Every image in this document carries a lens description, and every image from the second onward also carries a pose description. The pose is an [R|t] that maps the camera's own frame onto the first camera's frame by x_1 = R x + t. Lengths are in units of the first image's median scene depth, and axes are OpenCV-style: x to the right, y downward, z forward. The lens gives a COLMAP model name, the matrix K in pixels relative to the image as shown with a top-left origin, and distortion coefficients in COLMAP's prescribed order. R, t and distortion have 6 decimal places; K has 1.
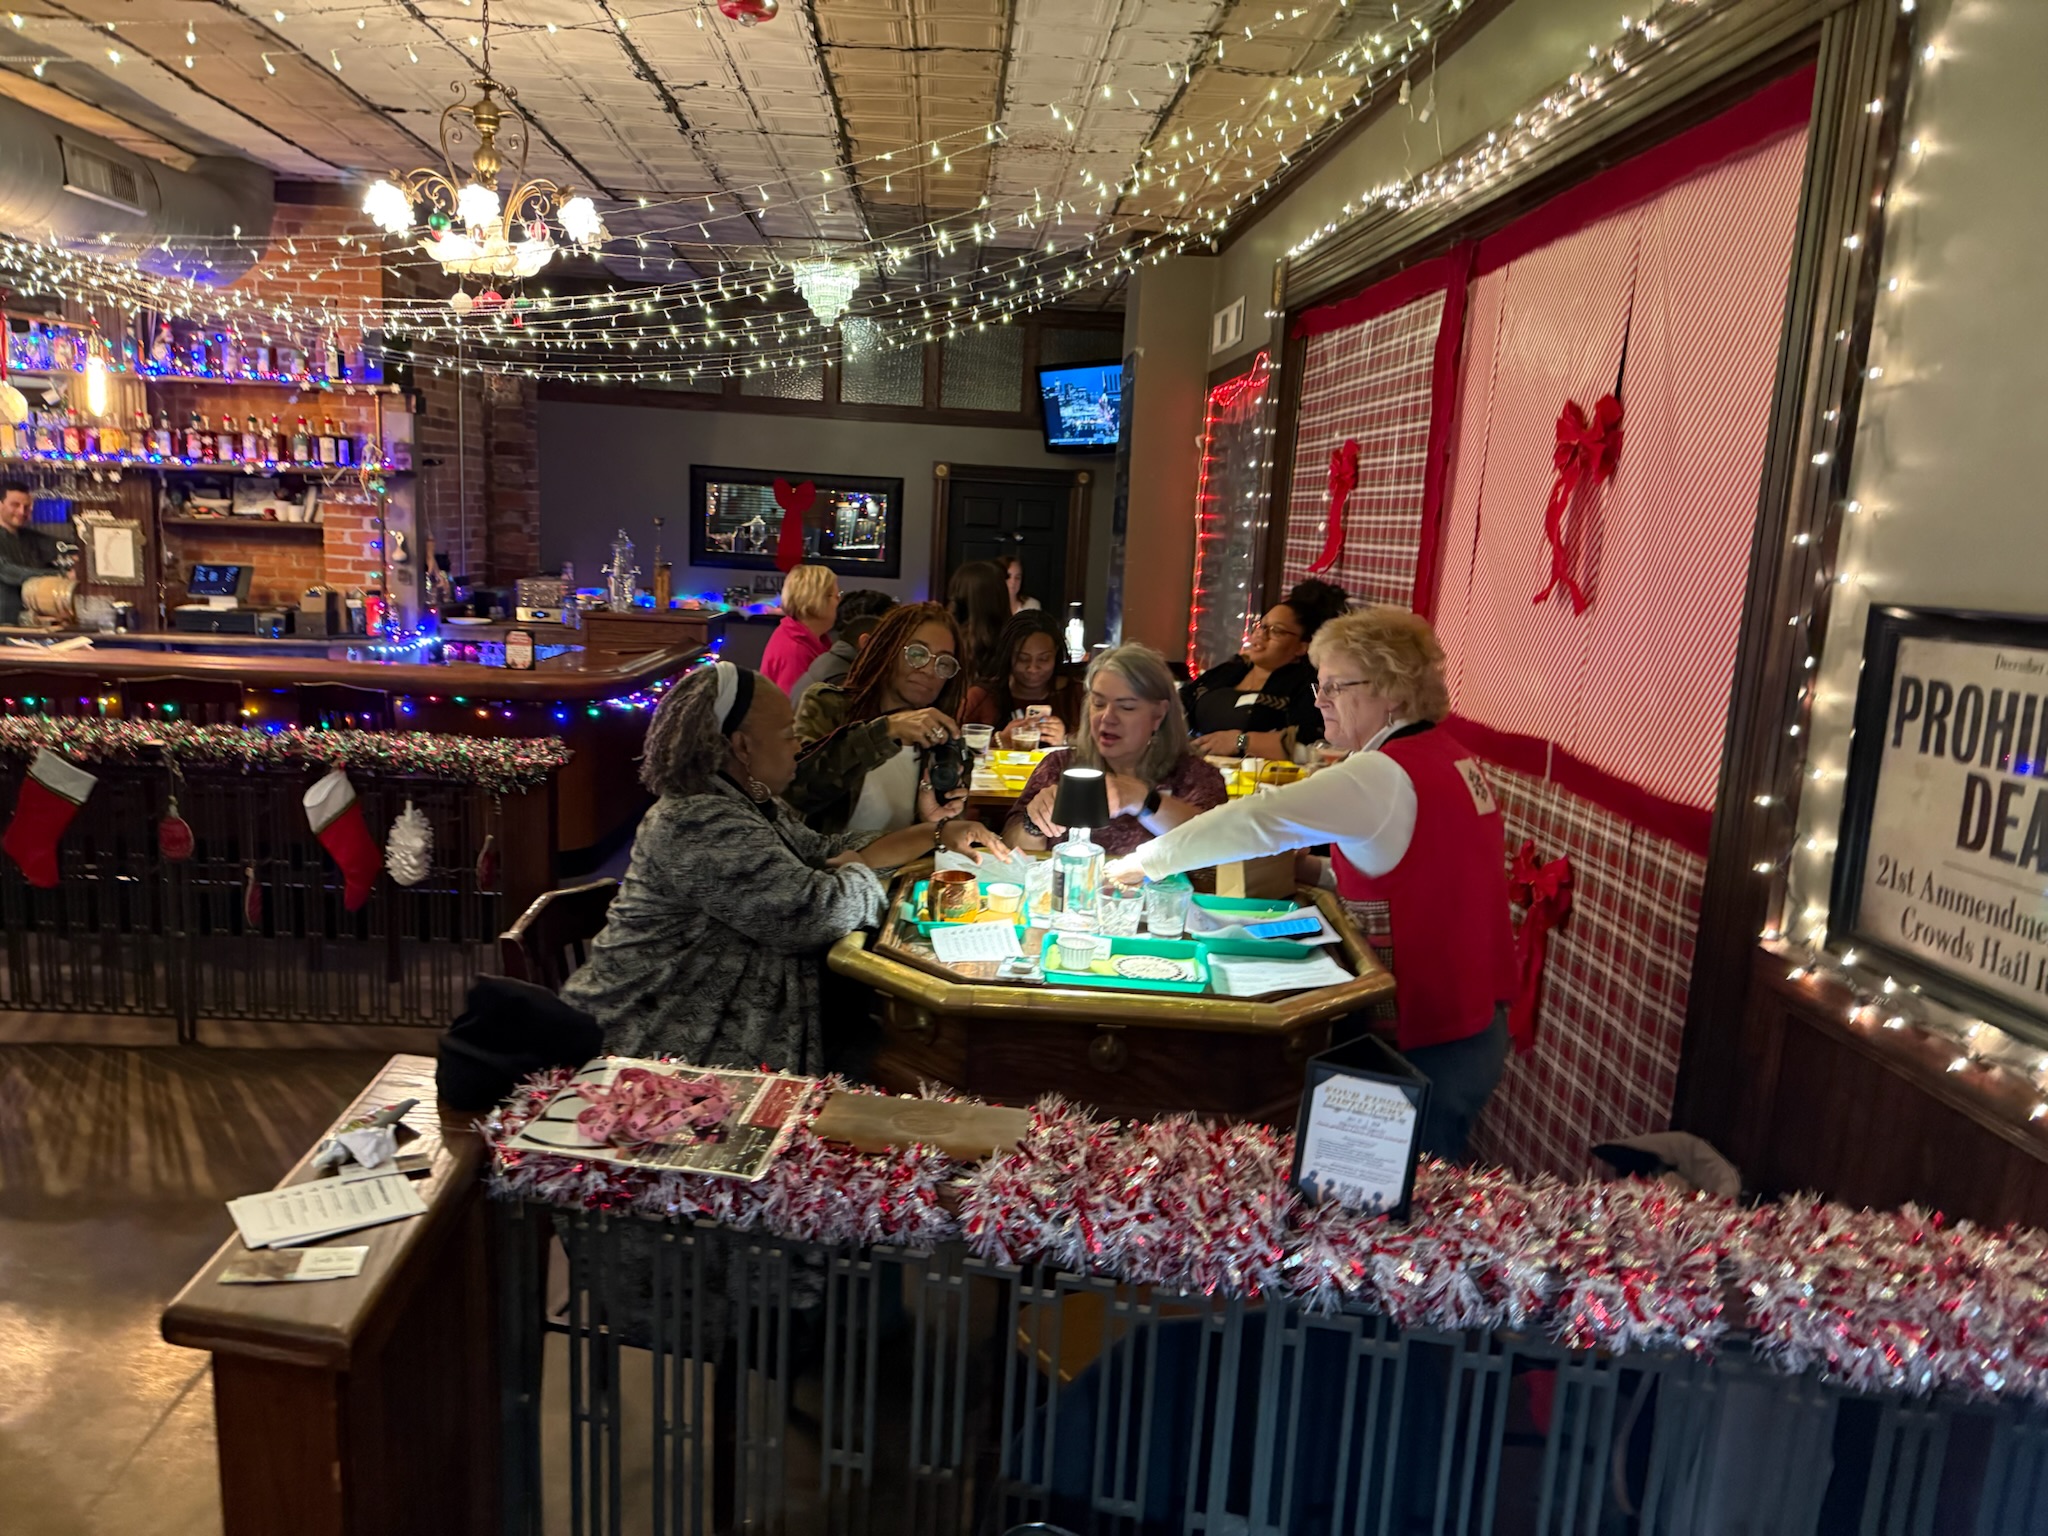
lens RADIAL K [[1467.5, 0, 1023.4], [0, 1467.5, 780.5], [0, 0, 1]] dist [-0.002794, -0.044122]
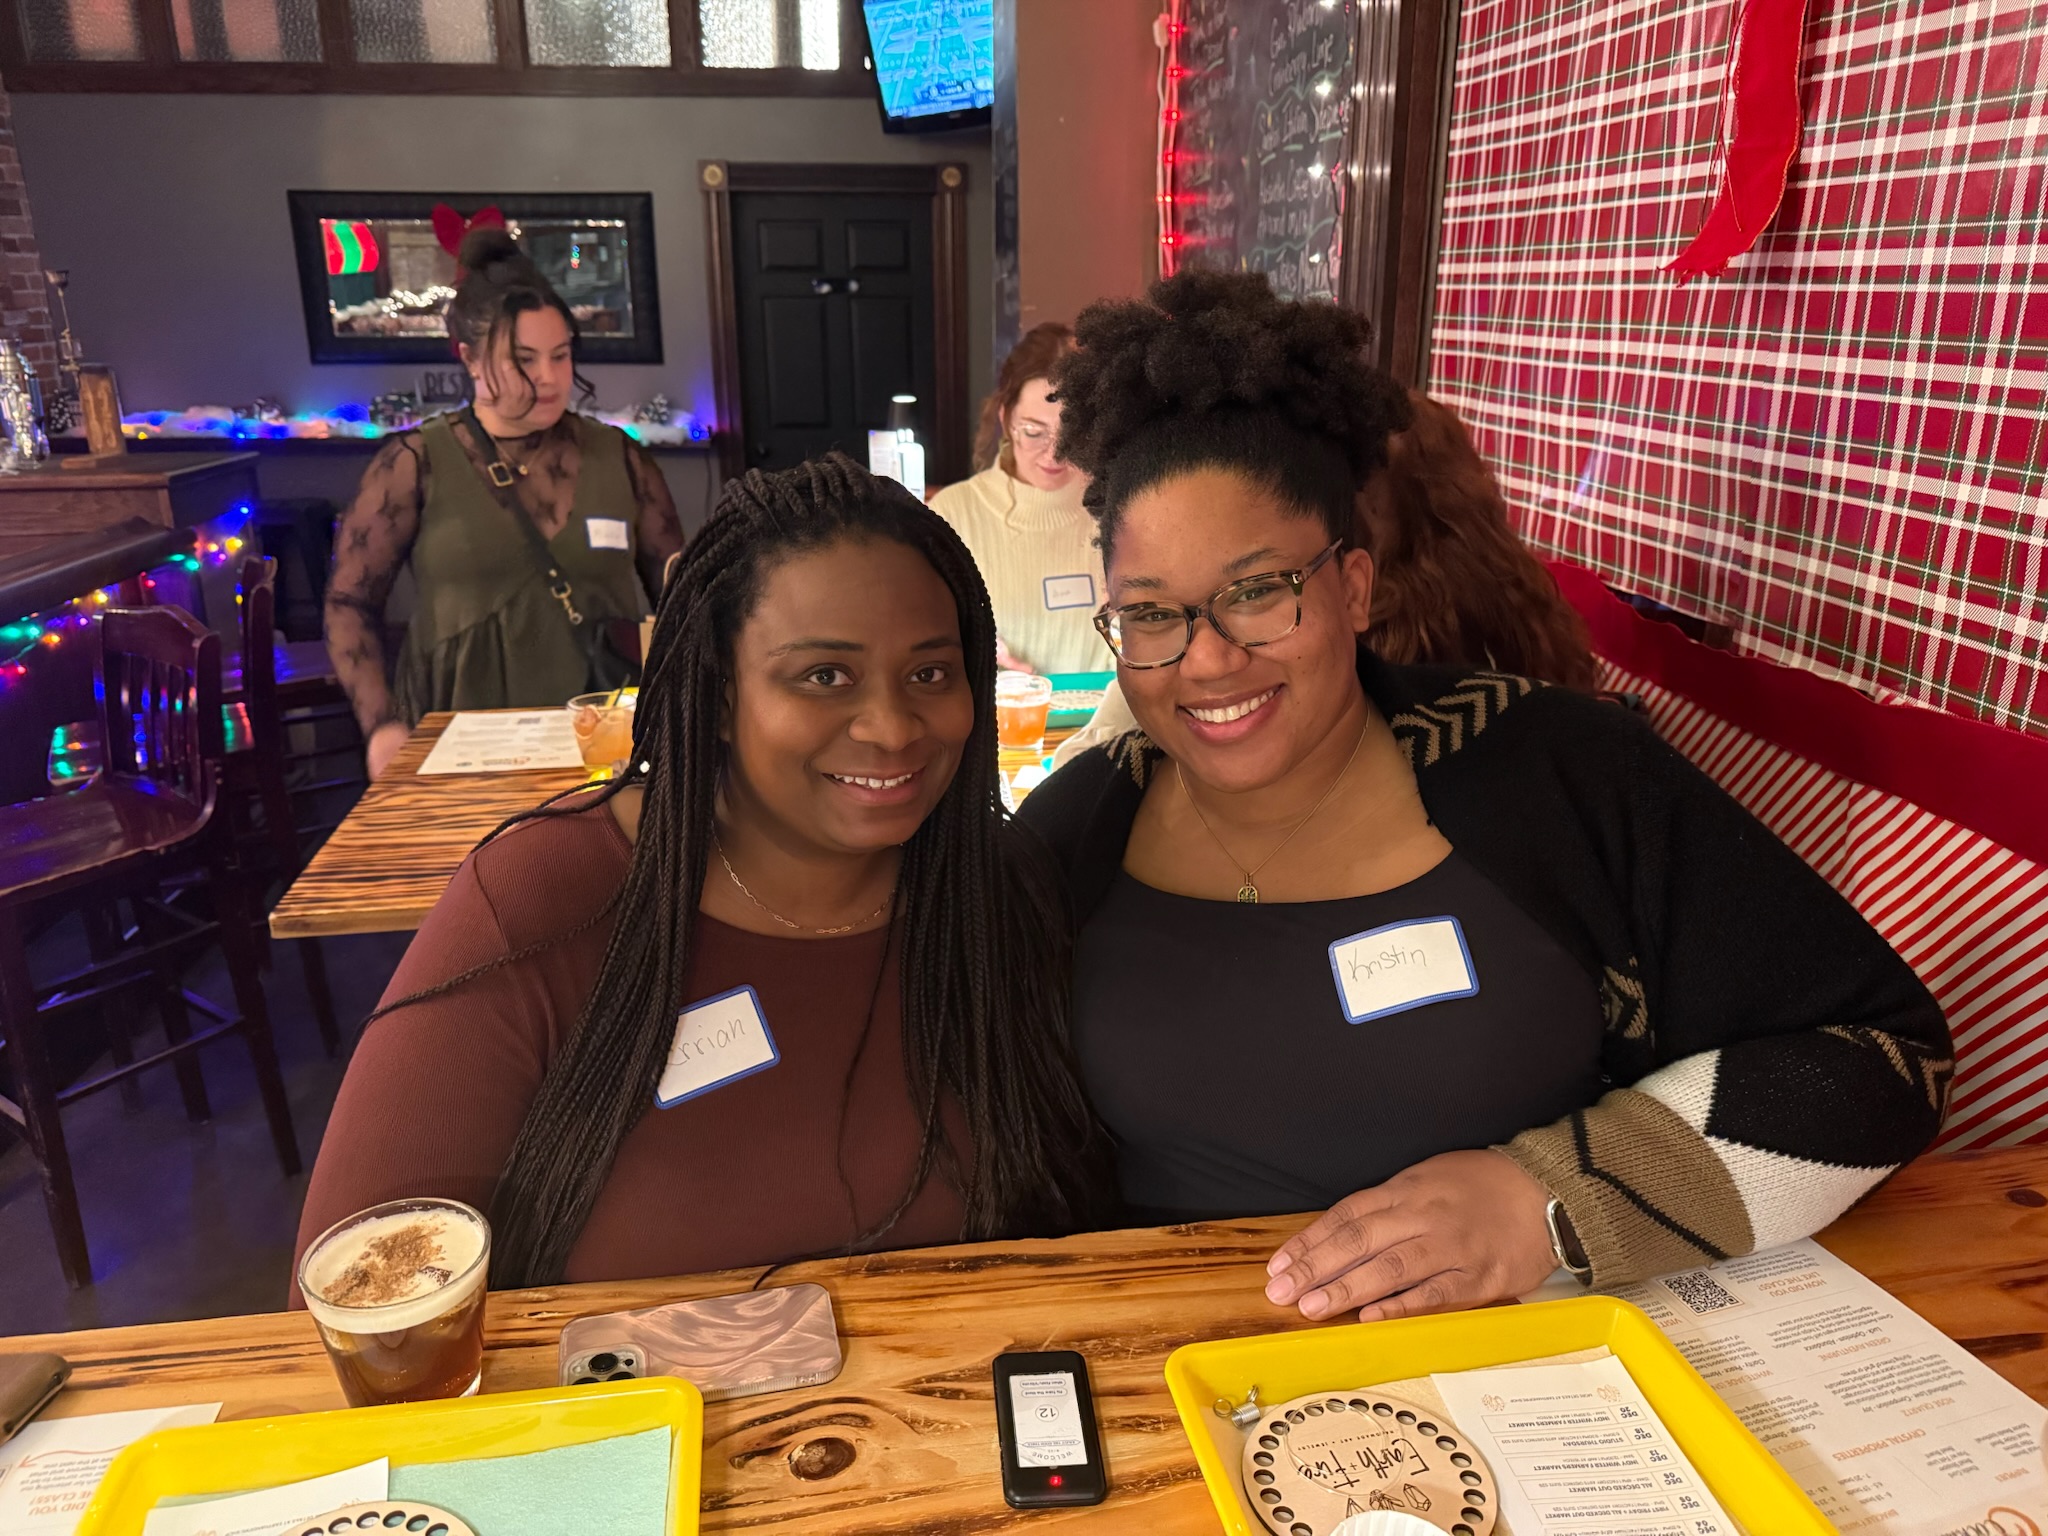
lens RADIAL K [[1467.5, 0, 1023.4], [0, 1467.5, 780.5], [0, 0, 1]] dist [-0.002794, -0.044122]
pose [[0.996782, -0.070121, 0.038845, 0.030456], [0.063528, 0.986538, 0.150691, -0.049190], [-0.048888, -0.147738, 0.987817, 0.366526]]
